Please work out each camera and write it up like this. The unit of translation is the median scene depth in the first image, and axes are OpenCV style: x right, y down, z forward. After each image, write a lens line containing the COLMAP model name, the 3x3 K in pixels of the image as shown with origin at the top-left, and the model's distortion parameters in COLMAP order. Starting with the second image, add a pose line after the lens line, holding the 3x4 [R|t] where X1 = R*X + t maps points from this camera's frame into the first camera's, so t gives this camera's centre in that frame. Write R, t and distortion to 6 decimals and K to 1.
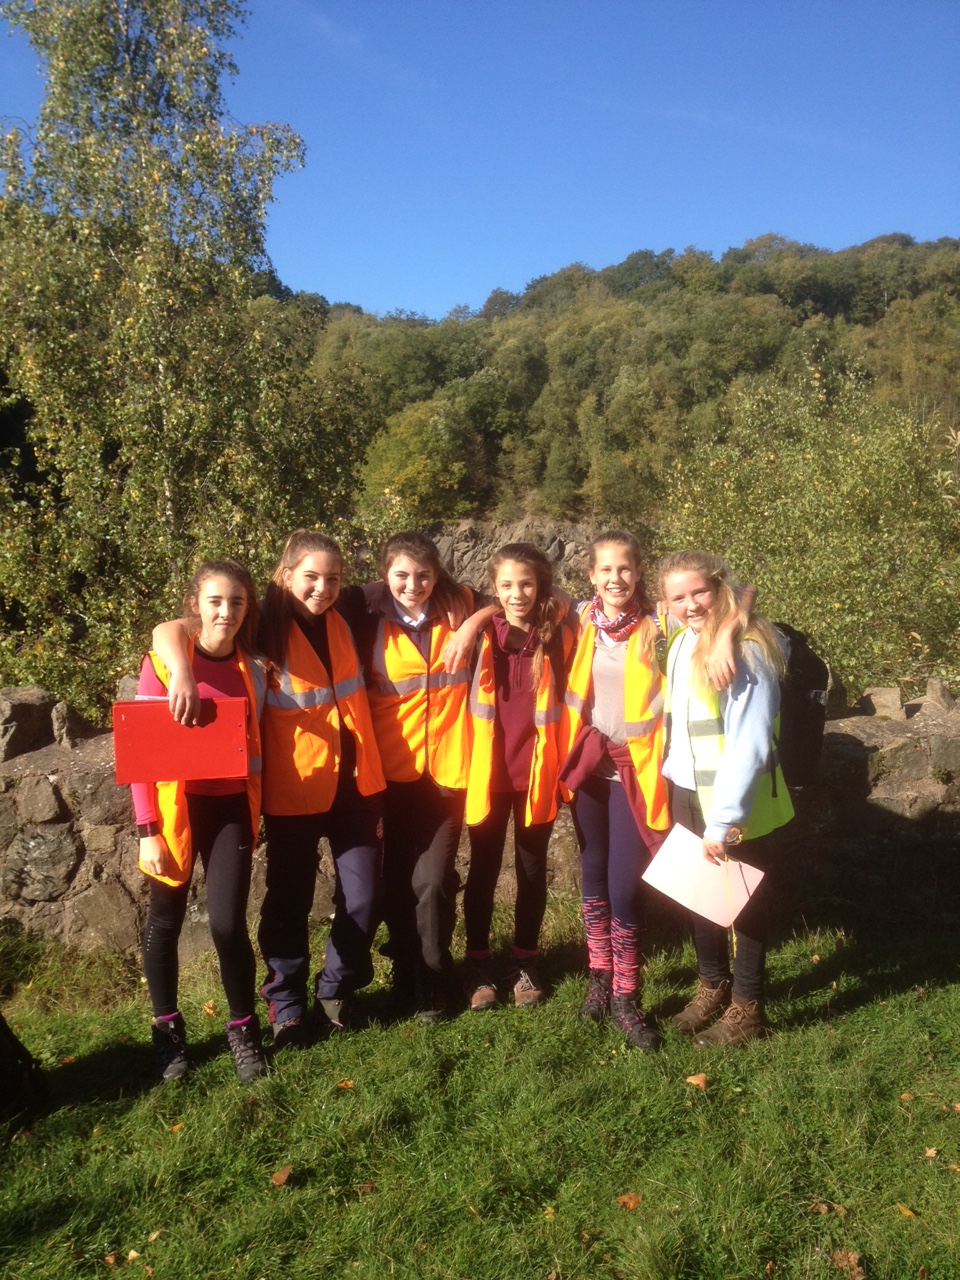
lens RADIAL K [[1270.7, 0, 538.2], [0, 1270.7, 697.8], [0, 0, 1]] dist [0.124336, -0.377880]
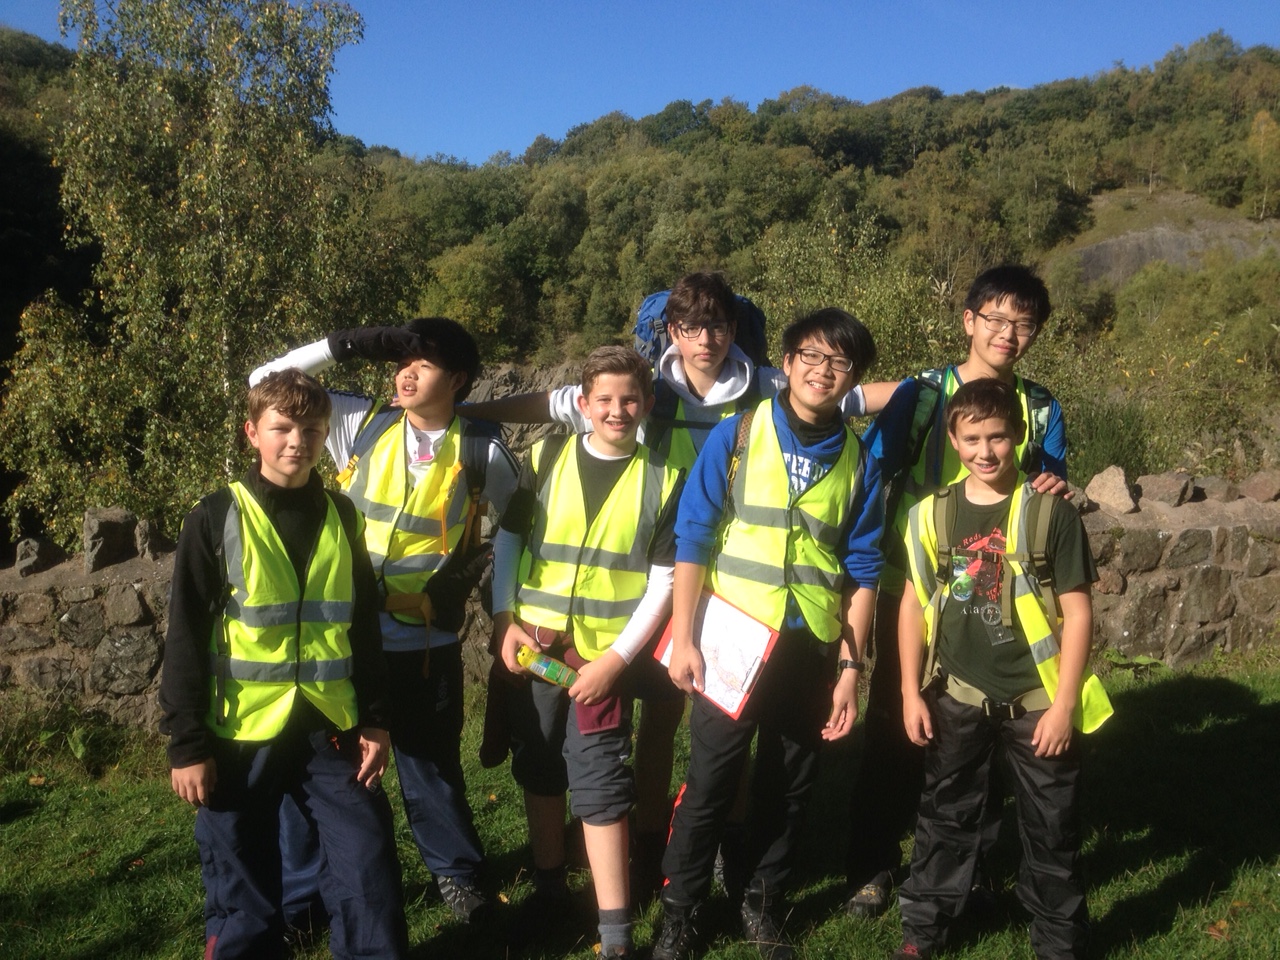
lens RADIAL K [[1311.4, 0, 636.7], [0, 1311.4, 483.1], [0, 0, 1]] dist [0.183471, -0.399488]
pose [[0.999094, -0.001949, 0.042514, 0.007078], [0.004038, 0.998785, -0.049110, 0.019329], [-0.042367, 0.049237, 0.997888, -0.121015]]
